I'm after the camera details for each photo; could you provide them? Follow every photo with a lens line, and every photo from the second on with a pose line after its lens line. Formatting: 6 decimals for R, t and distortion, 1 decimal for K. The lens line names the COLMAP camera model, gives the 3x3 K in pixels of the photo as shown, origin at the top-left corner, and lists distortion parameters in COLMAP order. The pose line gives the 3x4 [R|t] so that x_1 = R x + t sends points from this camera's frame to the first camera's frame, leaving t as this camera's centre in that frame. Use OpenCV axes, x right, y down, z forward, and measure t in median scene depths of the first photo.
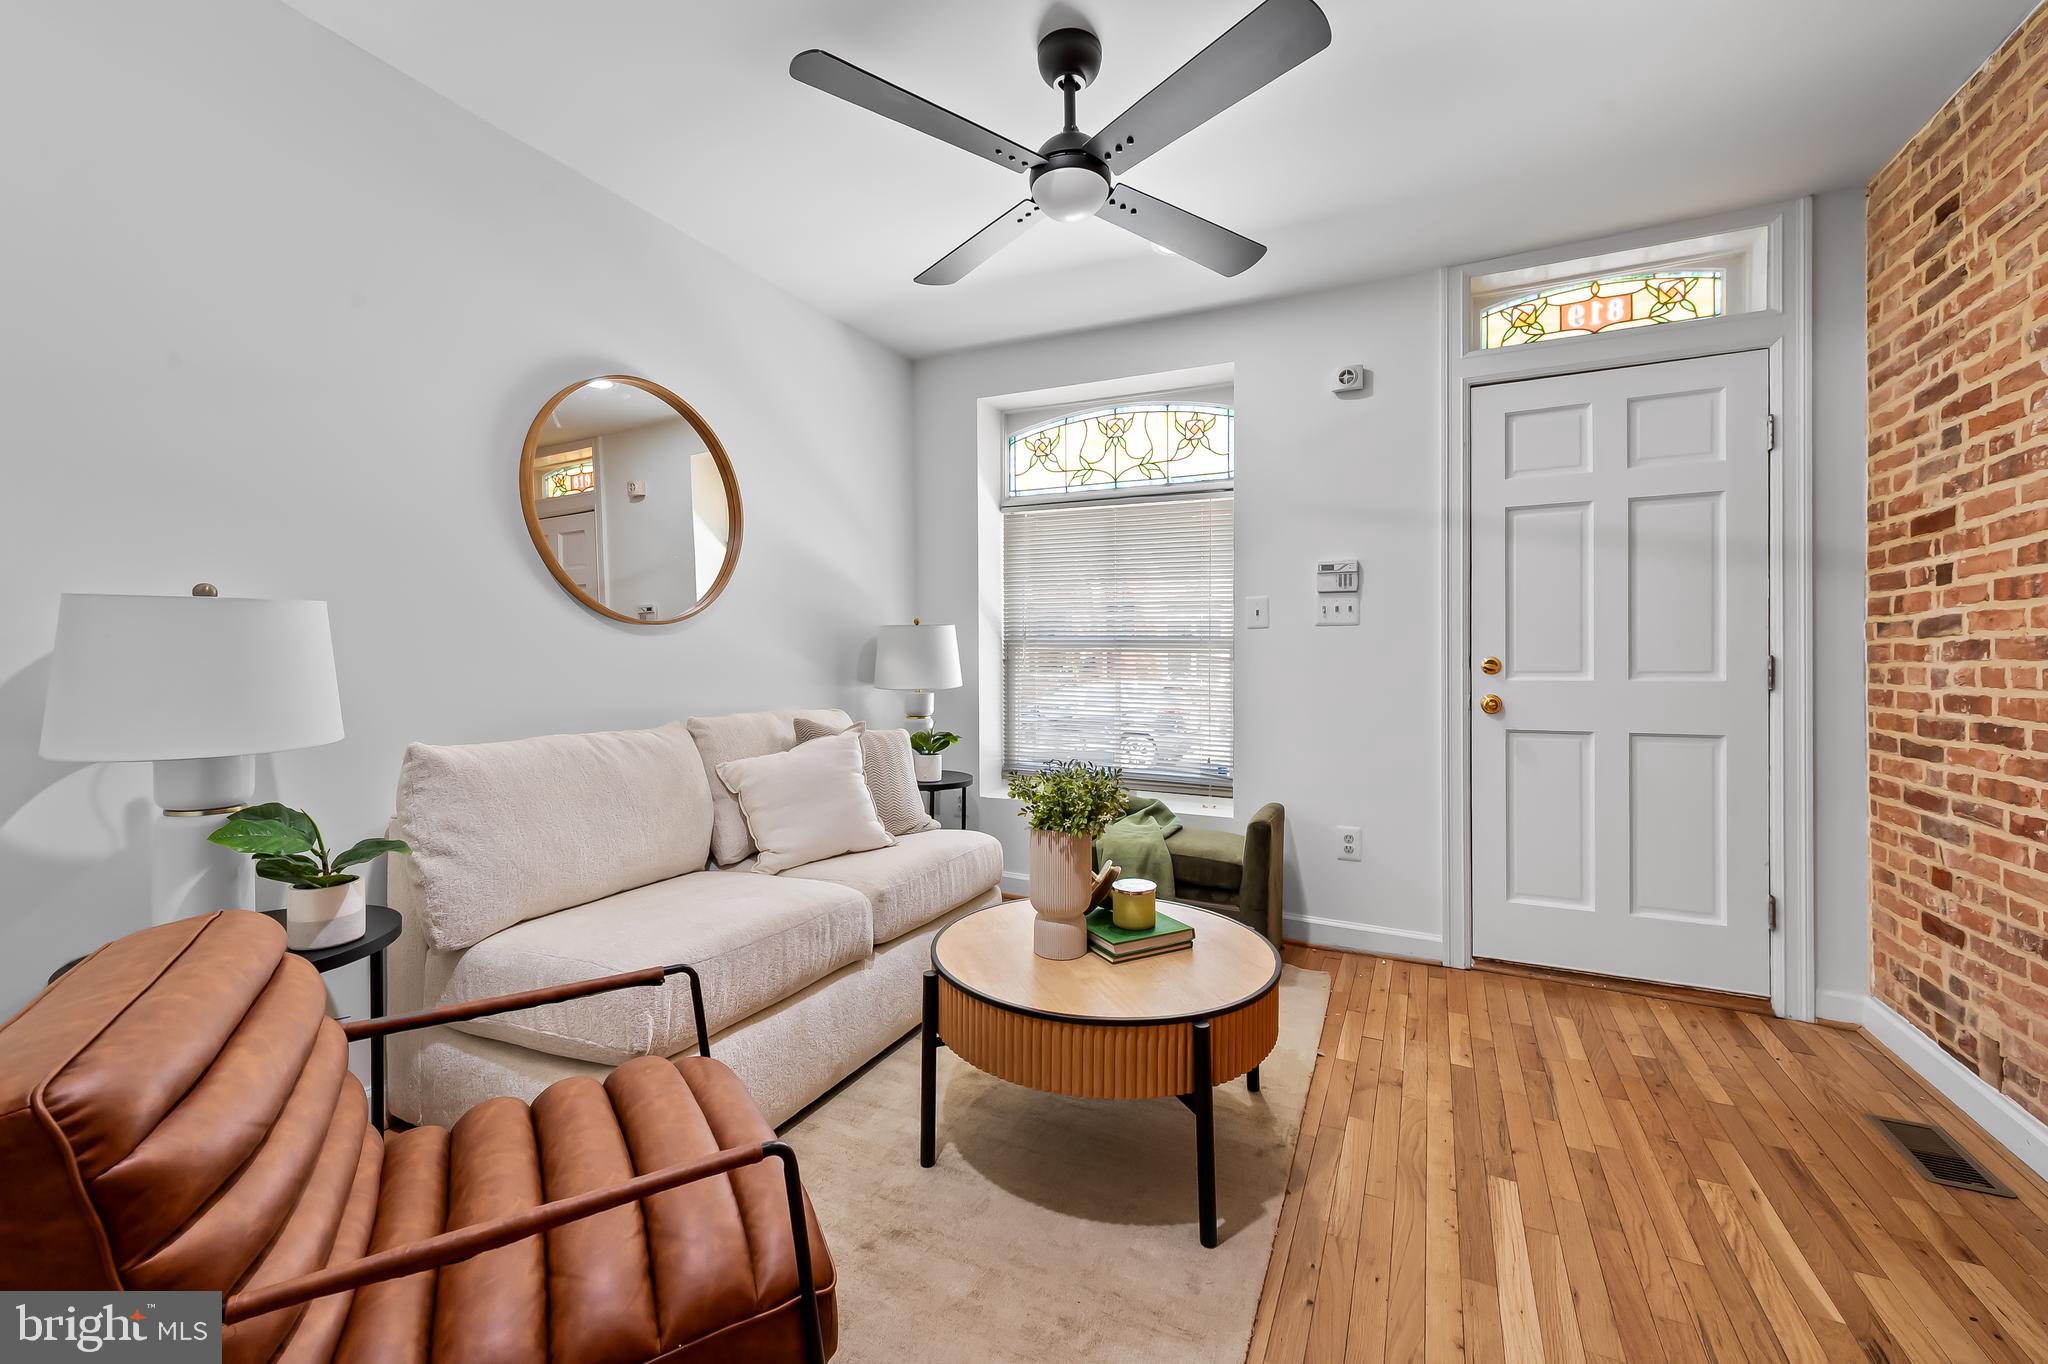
lens RADIAL K [[822.6, 0, 1028.7], [0, 822.6, 653.8], [0, 0, 1]] dist [0.008002, -0.001637]
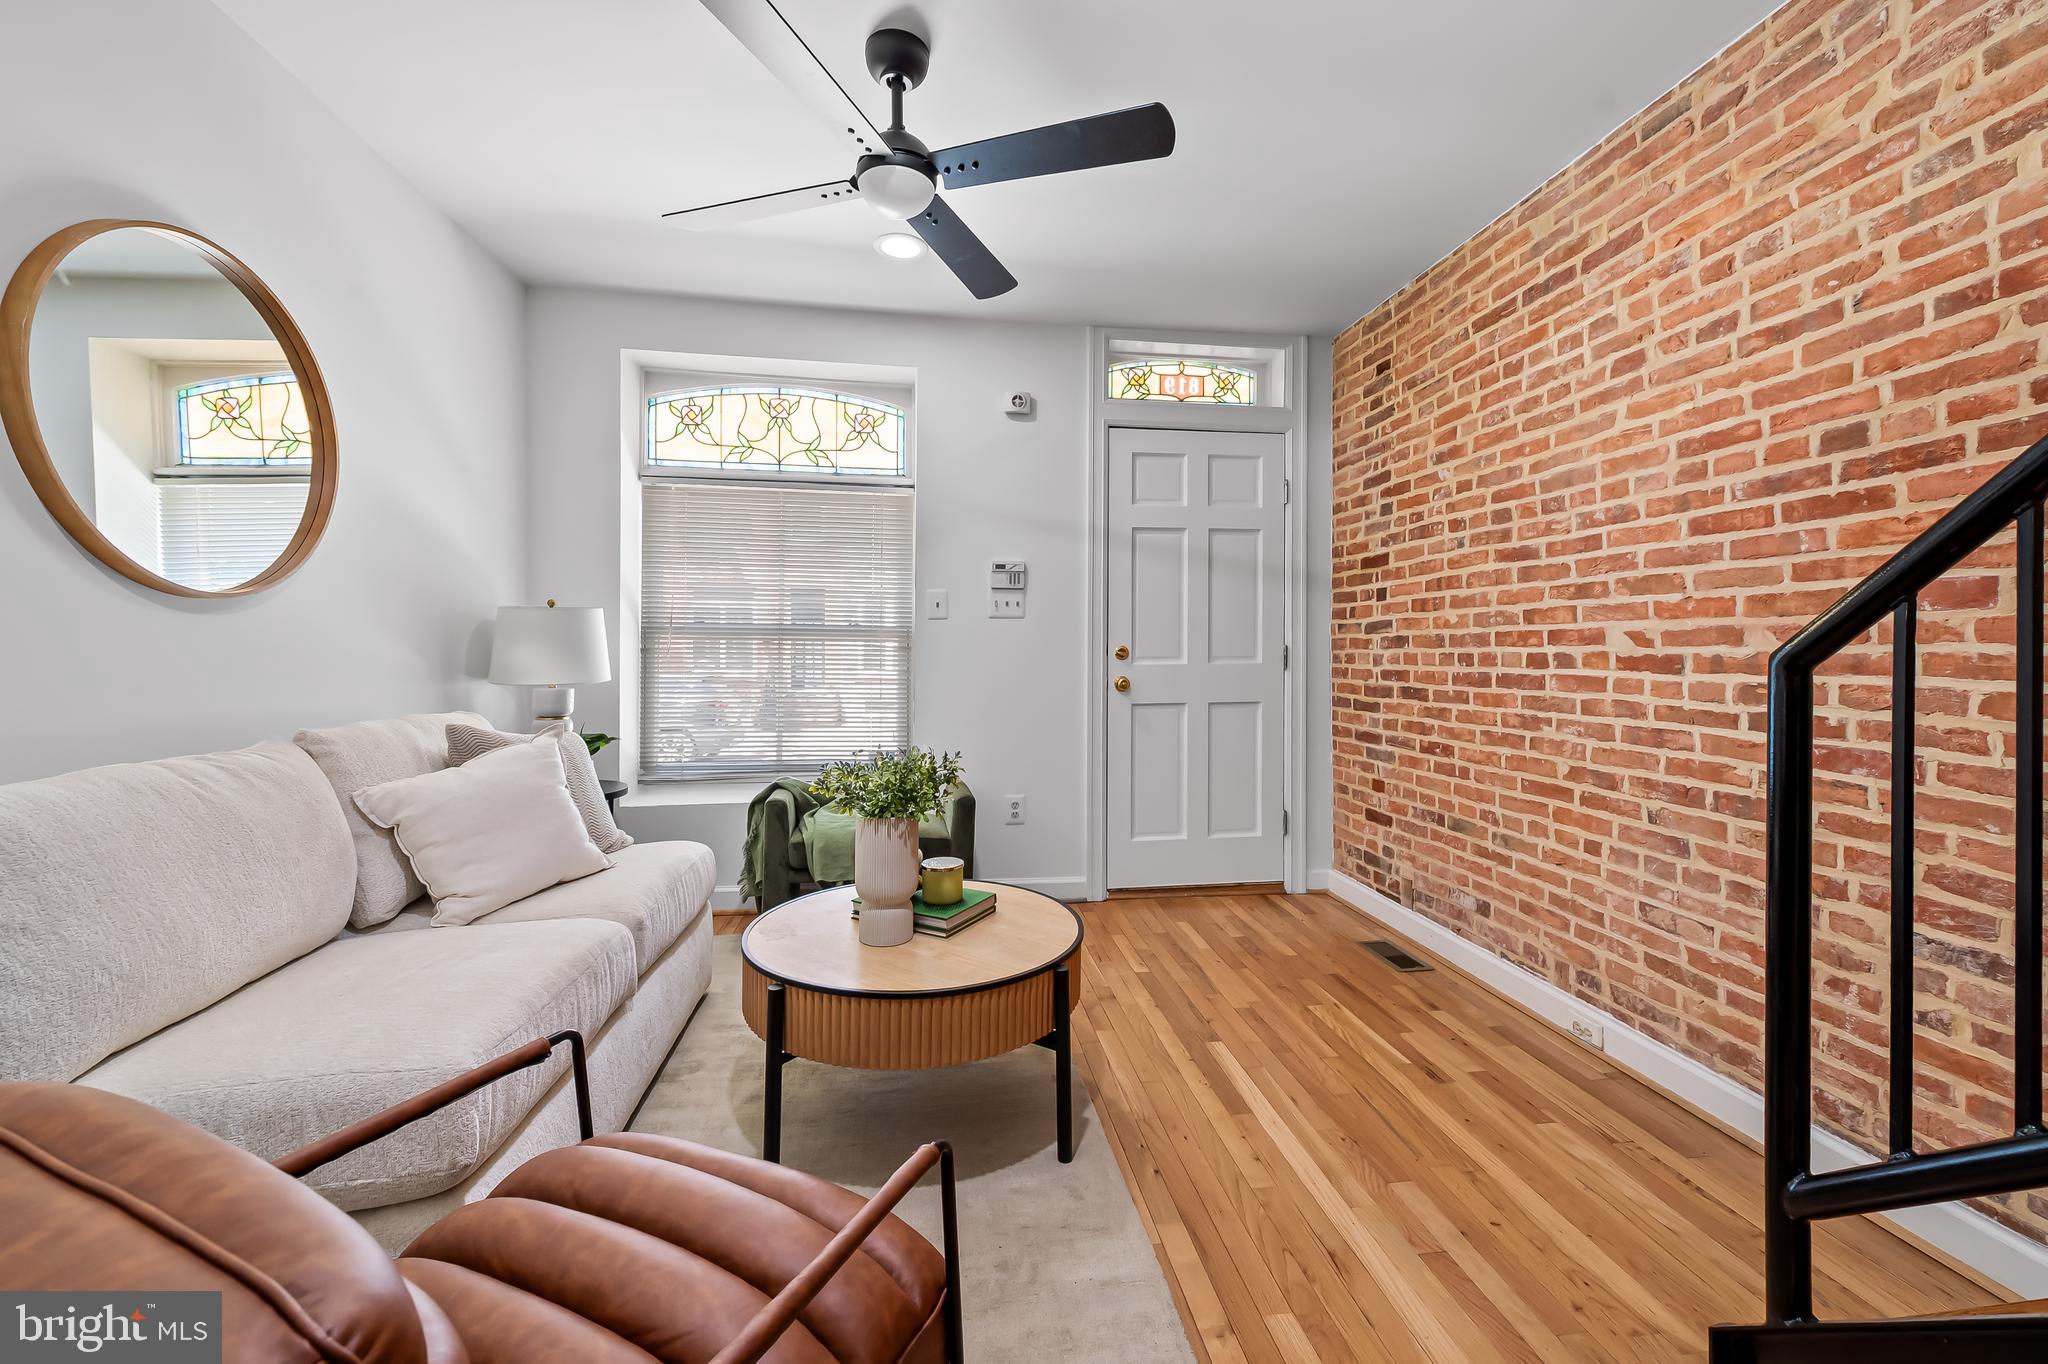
lens RADIAL K [[822.6, 0, 1042.2], [0, 822.6, 638.3], [0, 0, 1]] dist [0.008002, -0.001637]
pose [[0.828002, 0.006214, 0.560691, -0.282828], [-0.003291, 0.999975, -0.006223, 0.000397], [-0.560716, 0.003308, 0.828002, 0.044629]]
